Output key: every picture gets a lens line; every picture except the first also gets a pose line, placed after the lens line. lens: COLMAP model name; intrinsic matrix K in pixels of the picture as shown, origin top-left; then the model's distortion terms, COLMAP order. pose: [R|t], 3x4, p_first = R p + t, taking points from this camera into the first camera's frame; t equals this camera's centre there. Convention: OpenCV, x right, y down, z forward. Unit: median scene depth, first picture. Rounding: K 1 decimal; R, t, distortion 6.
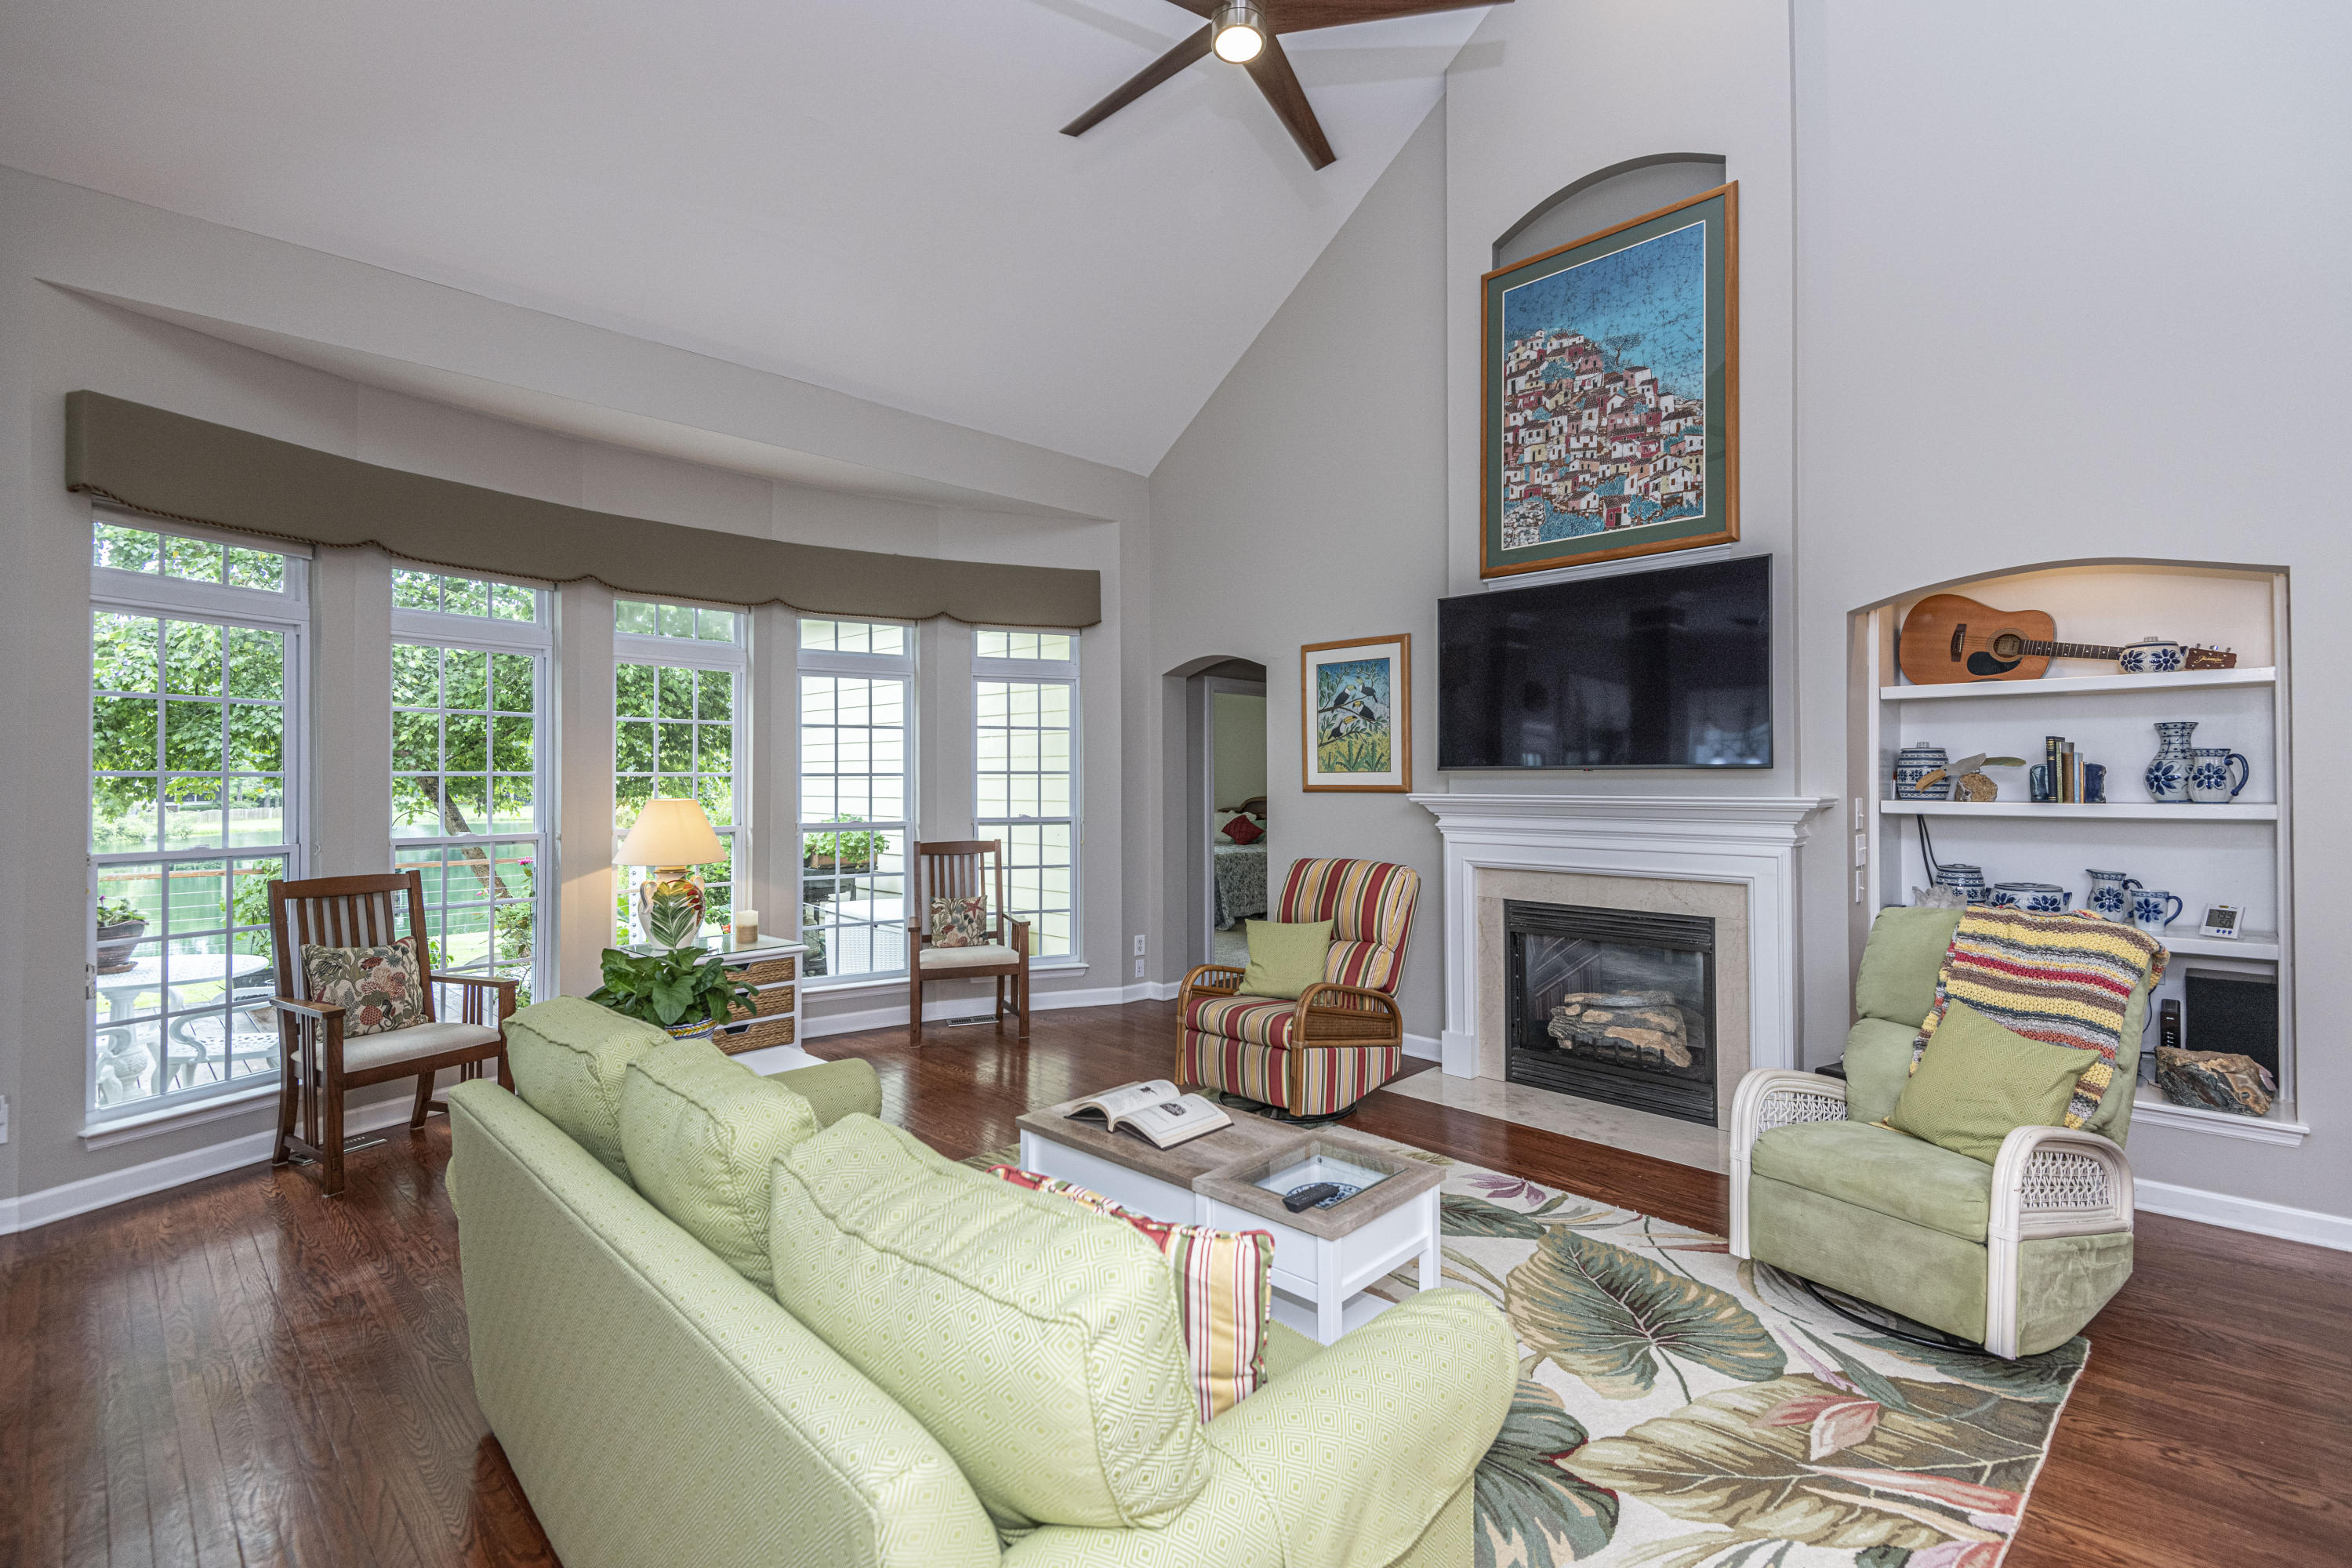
lens RADIAL K [[1057.1, 0, 1195.4], [0, 1057.1, 767.2], [0, 0, 1]] dist [0.018906, -0.000952]
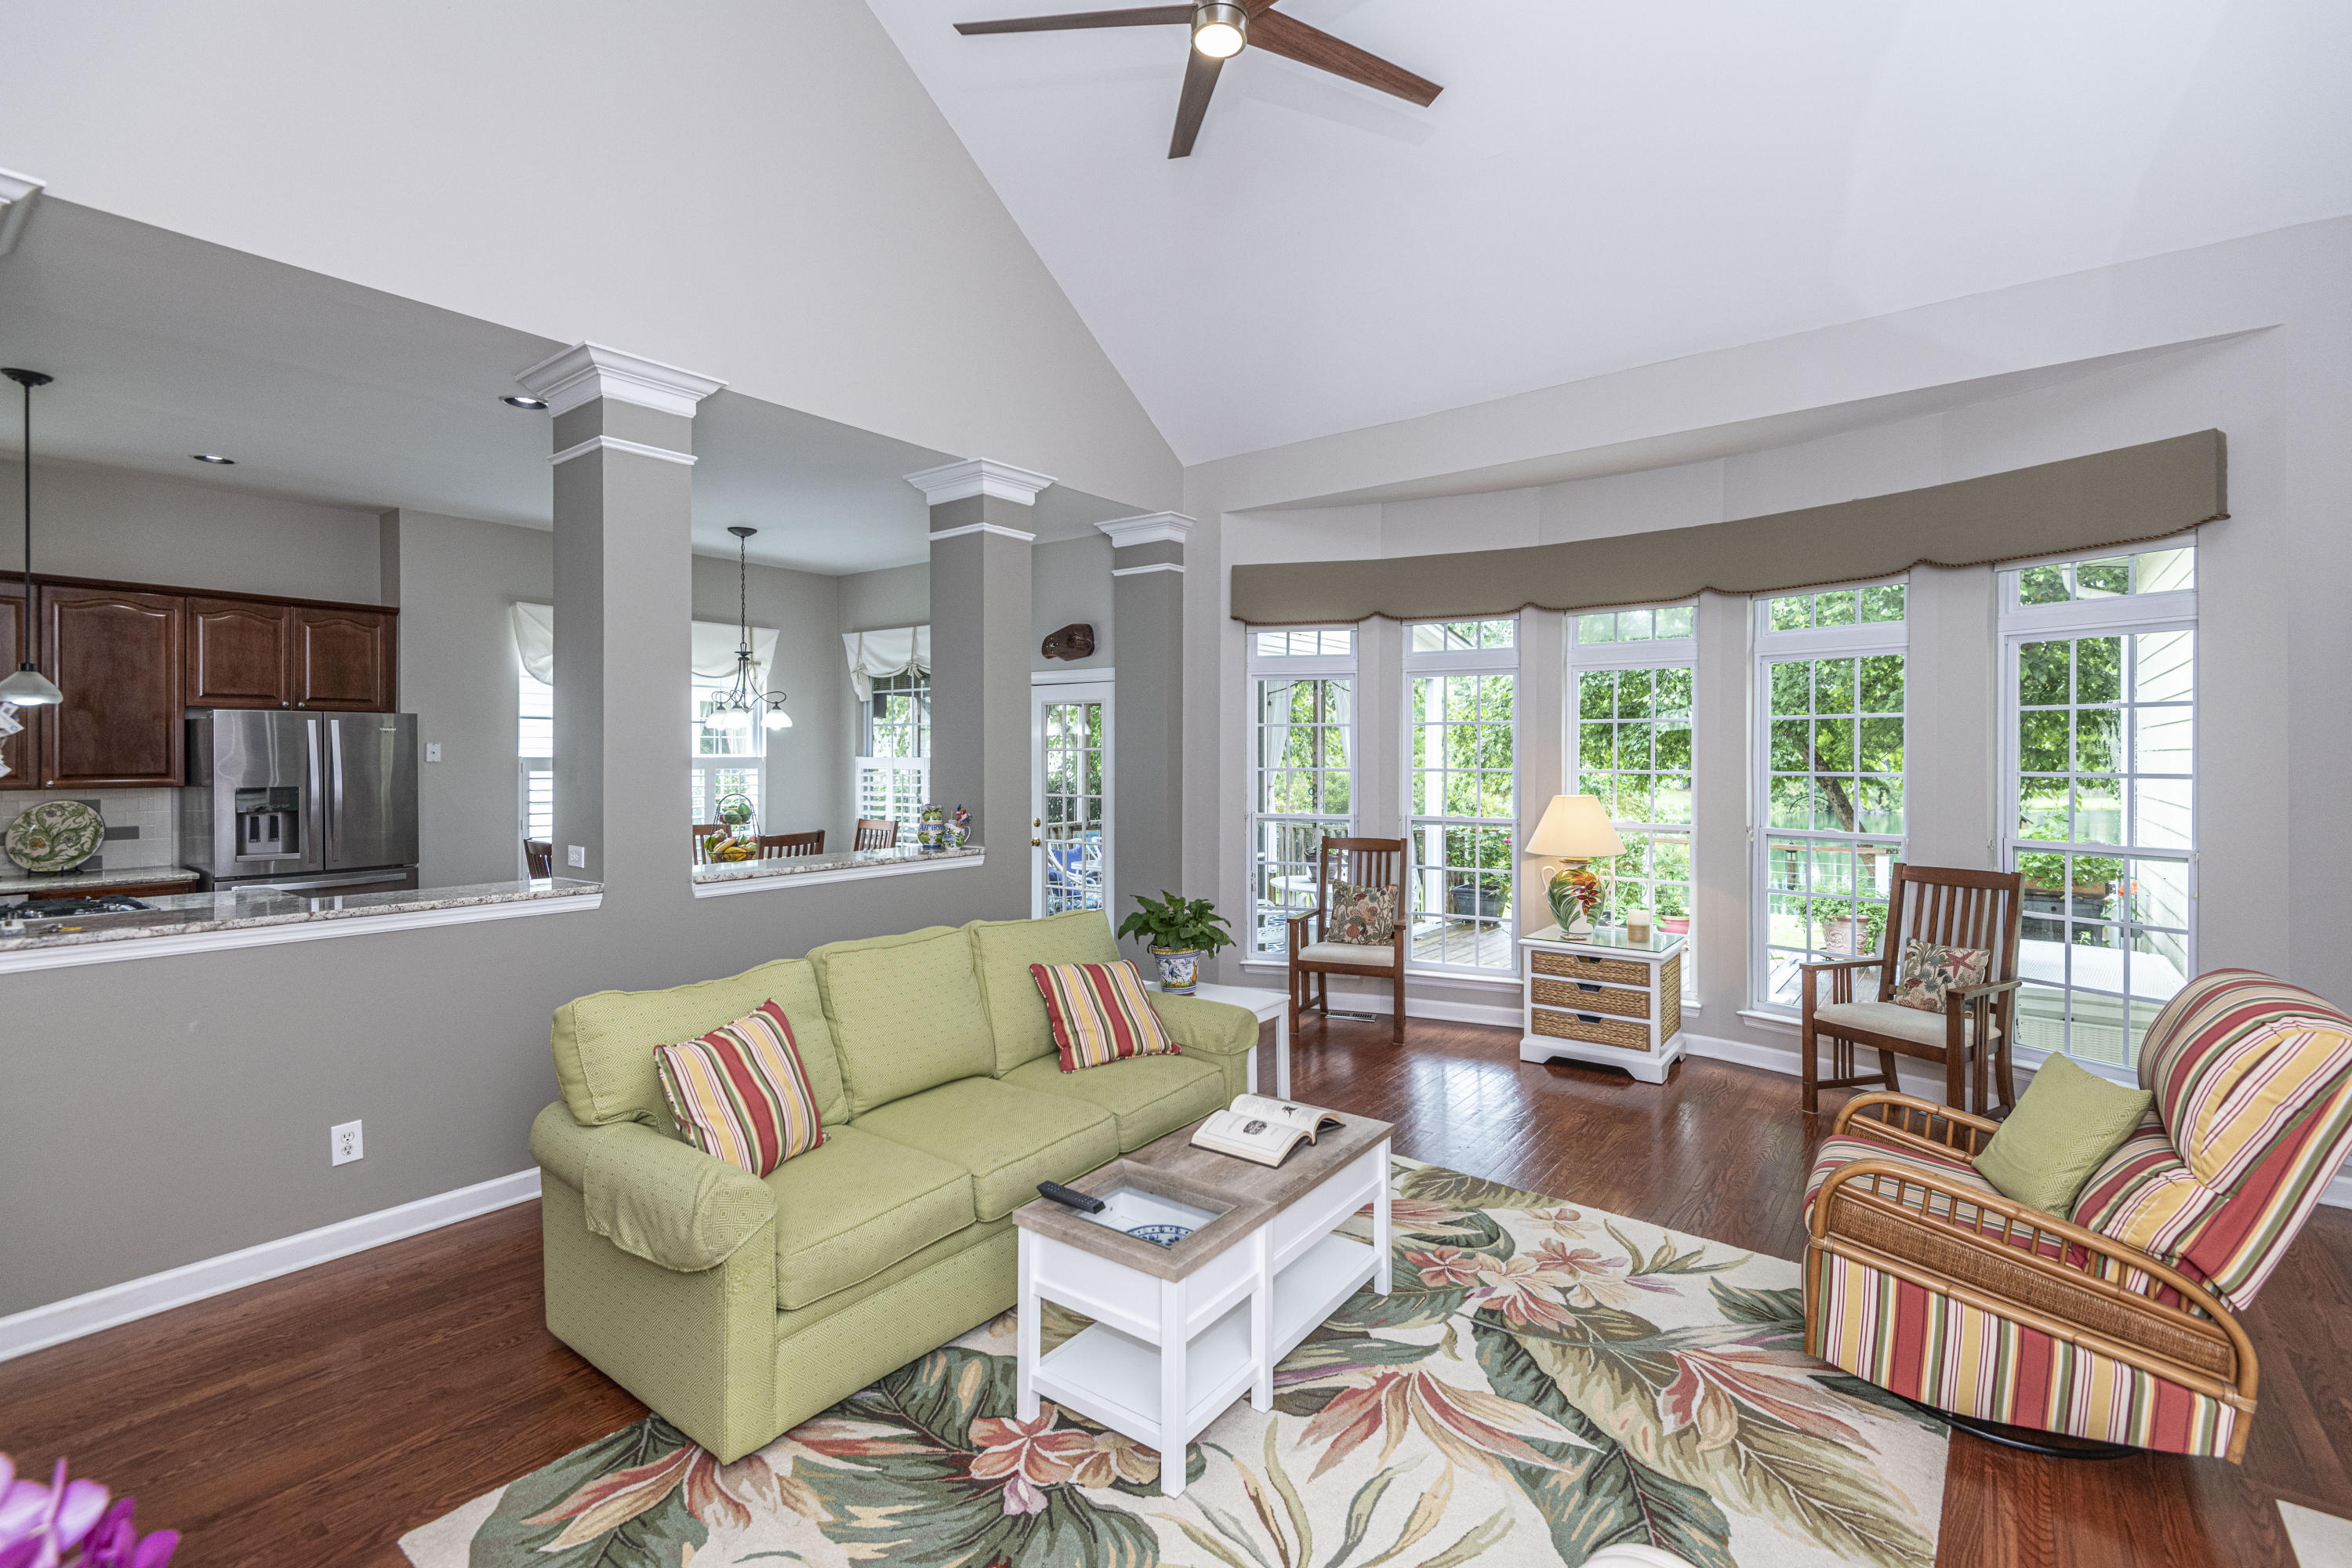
lens RADIAL K [[1057.1, 0, 1196.3], [0, 1057.1, 772.4], [0, 0, 1]] dist [0.018906, -0.000952]
pose [[0.150110, 0.012340, -0.988592, 0.627362], [-0.002871, 0.999923, 0.012045, -0.006388], [0.988665, 0.001030, 0.150134, 0.545792]]
